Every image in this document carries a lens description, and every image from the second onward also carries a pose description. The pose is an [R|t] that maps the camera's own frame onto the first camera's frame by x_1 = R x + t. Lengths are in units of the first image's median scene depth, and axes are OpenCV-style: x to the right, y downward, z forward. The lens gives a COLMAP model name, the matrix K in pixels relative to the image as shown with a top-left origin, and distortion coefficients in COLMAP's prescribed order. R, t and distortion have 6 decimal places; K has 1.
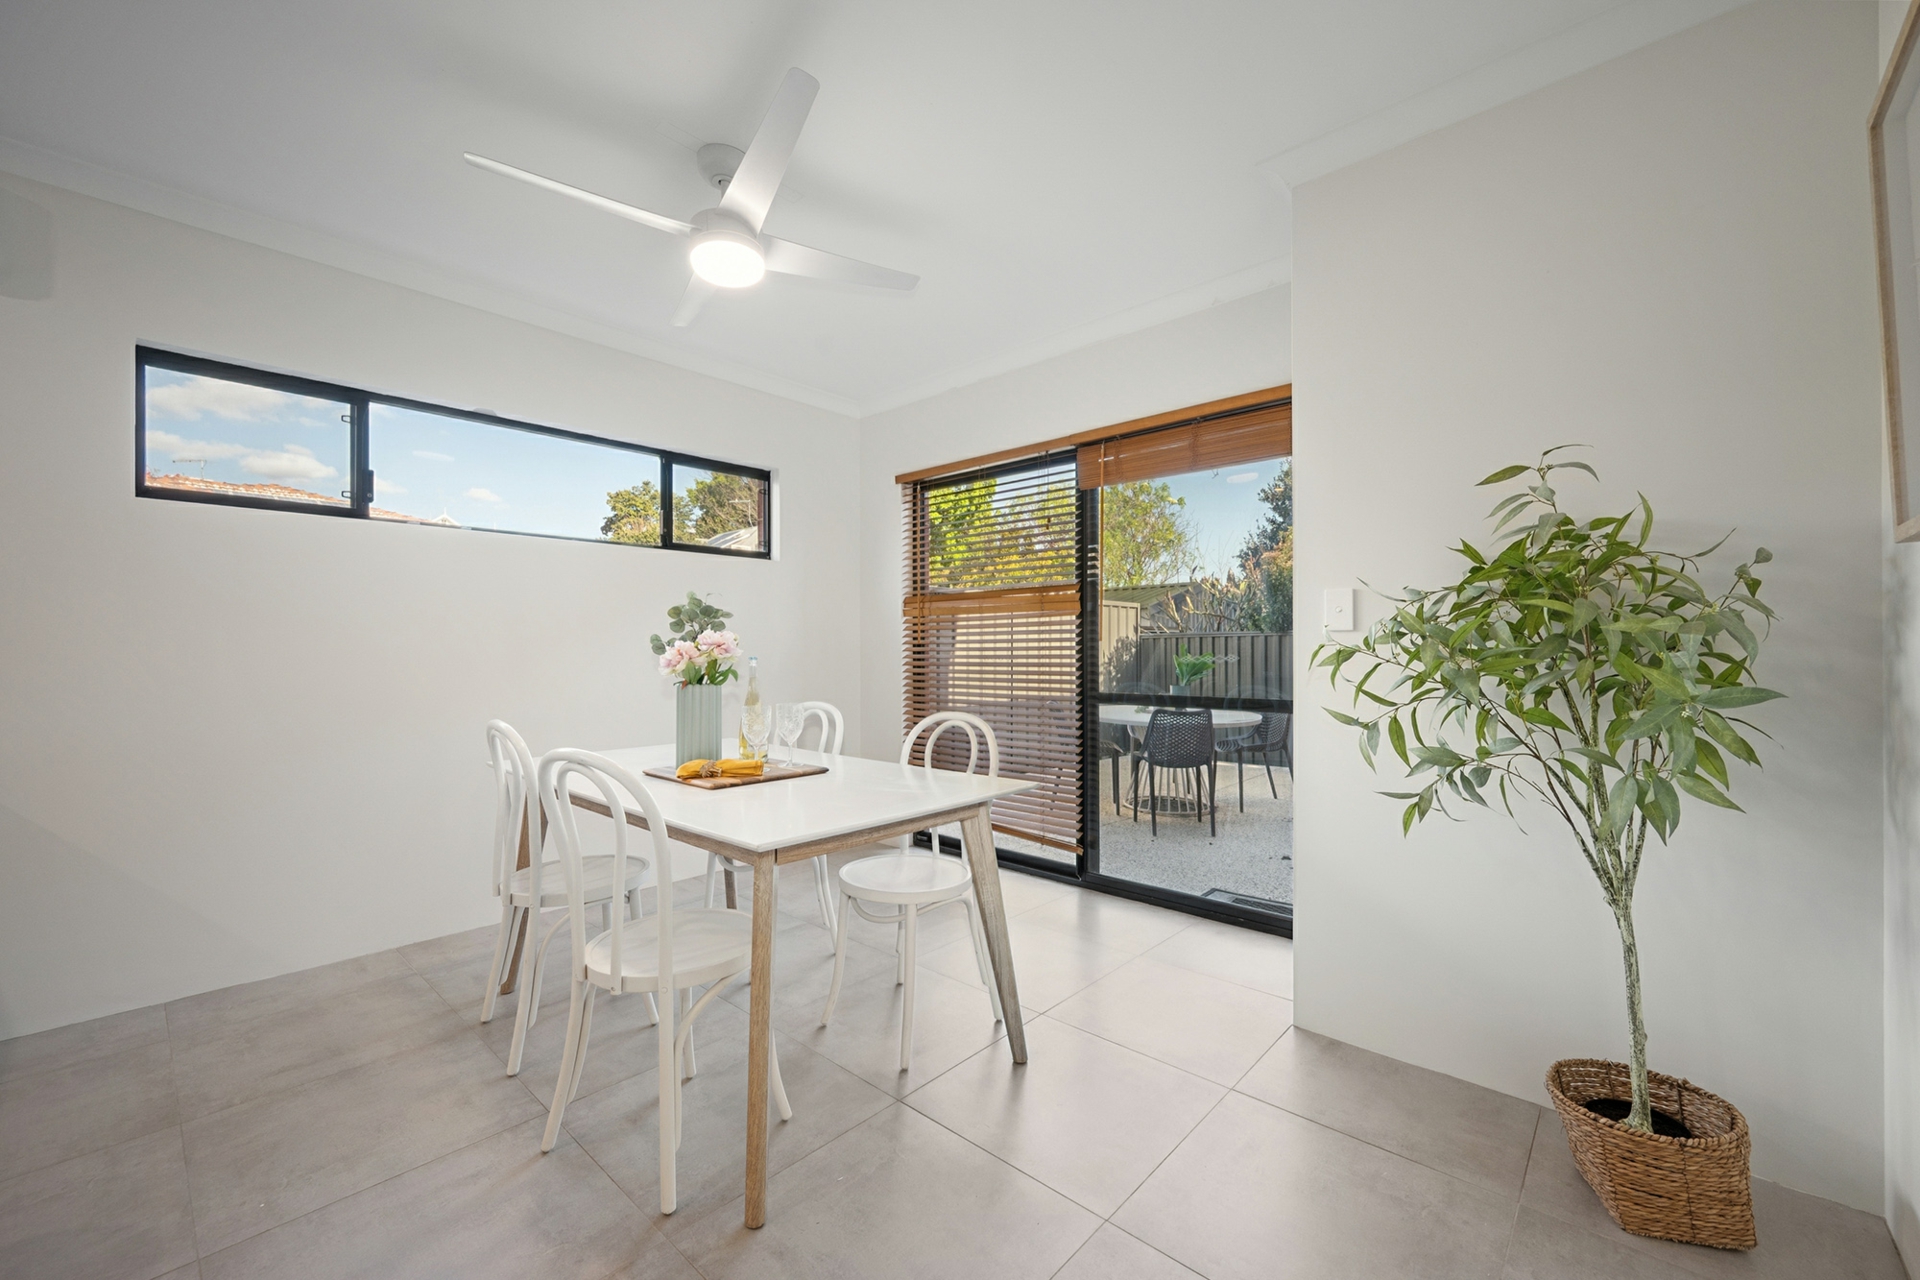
lens RADIAL K [[764.6, 0, 970.7], [0, 764.6, 652.2], [0, 0, 1]] dist [0.001282, -0.000162]
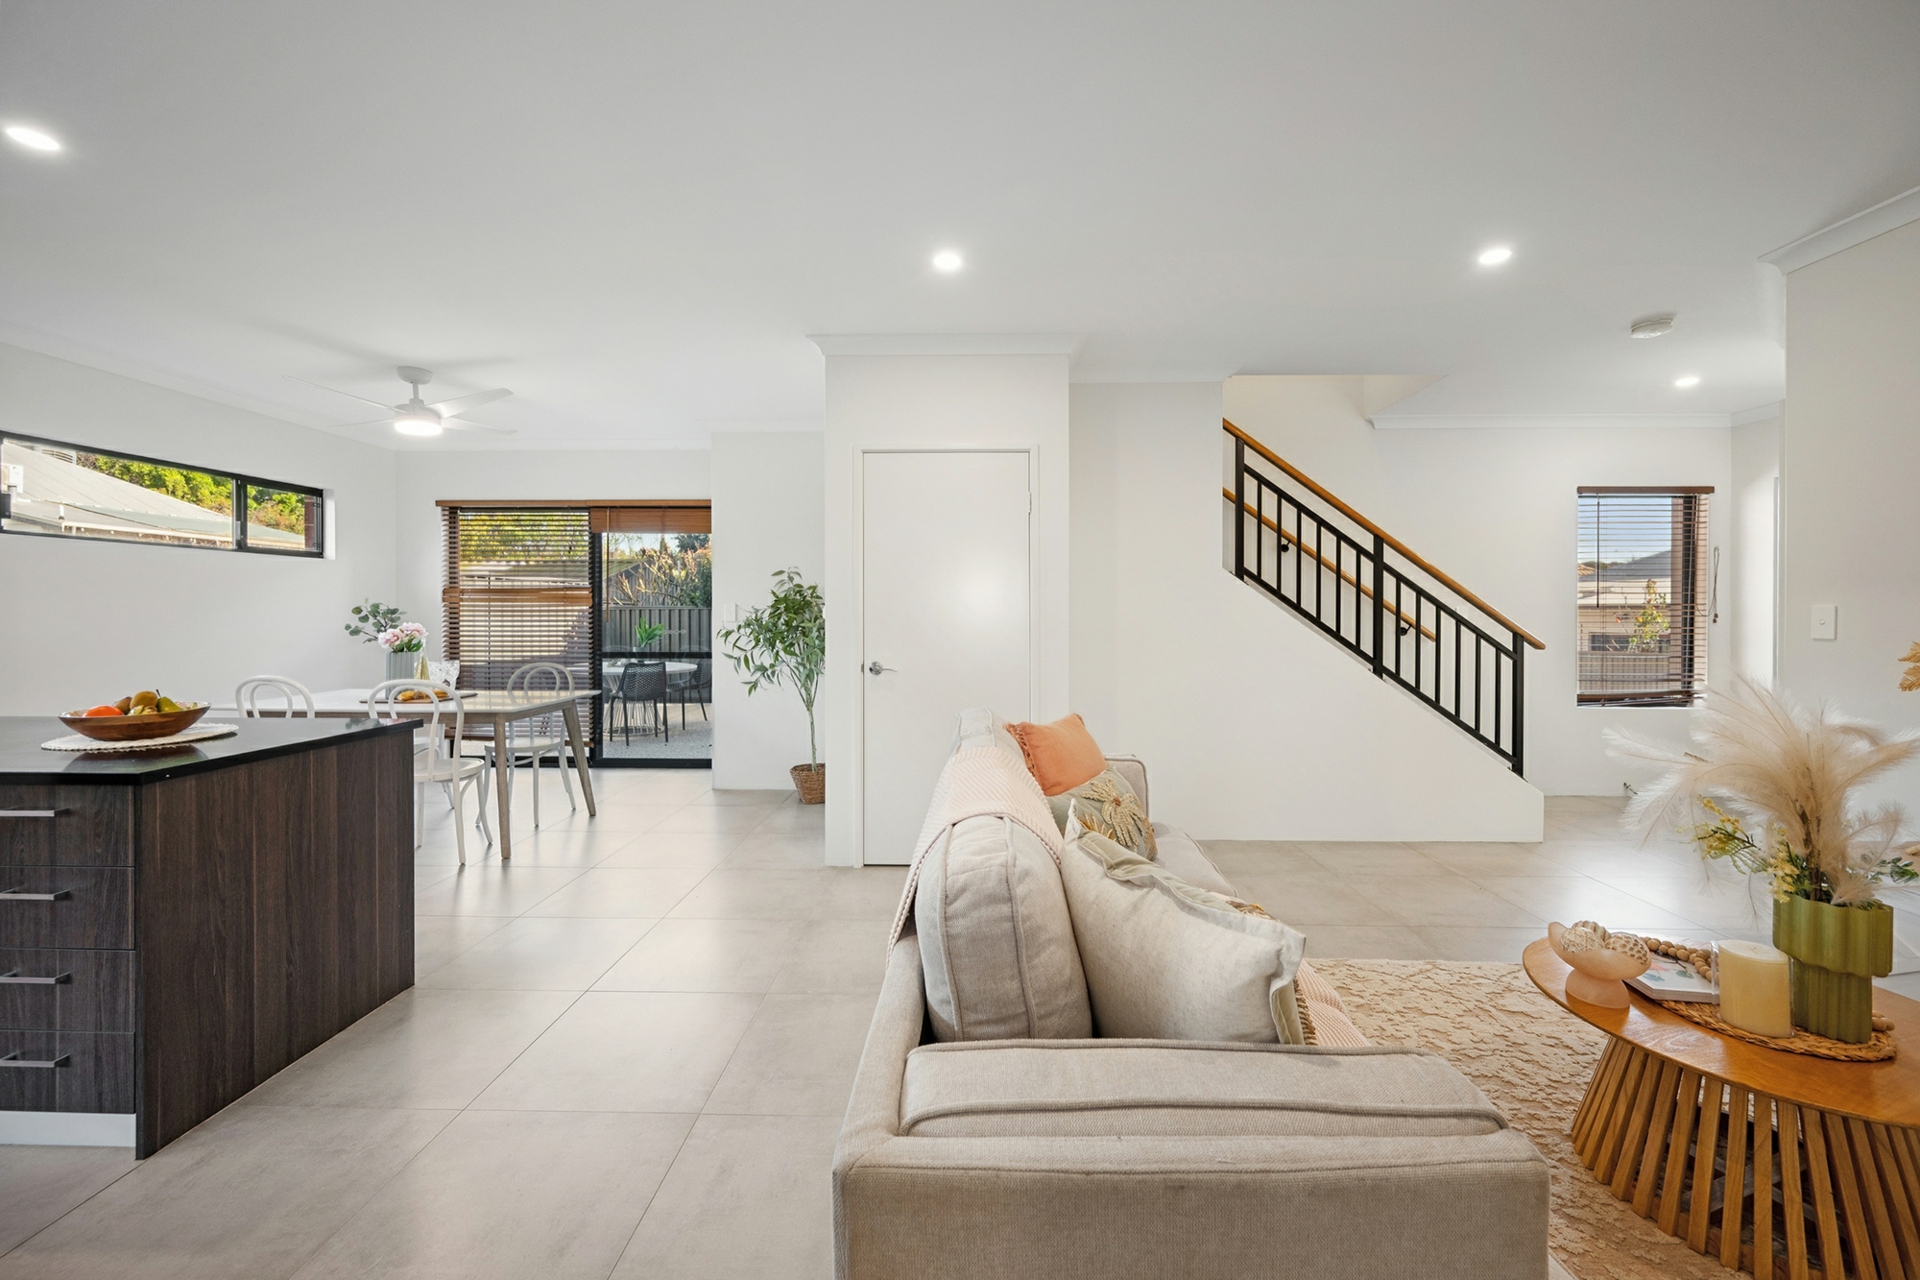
lens RADIAL K [[764.6, 0, 967.0], [0, 764.6, 617.8], [0, 0, 1]] dist [0.001282, -0.000162]
pose [[0.761192, -0.002130, 0.648523, -0.502166], [-0.001590, 0.999985, 0.005150, -0.051869], [-0.648524, -0.004951, 0.761178, -1.288043]]
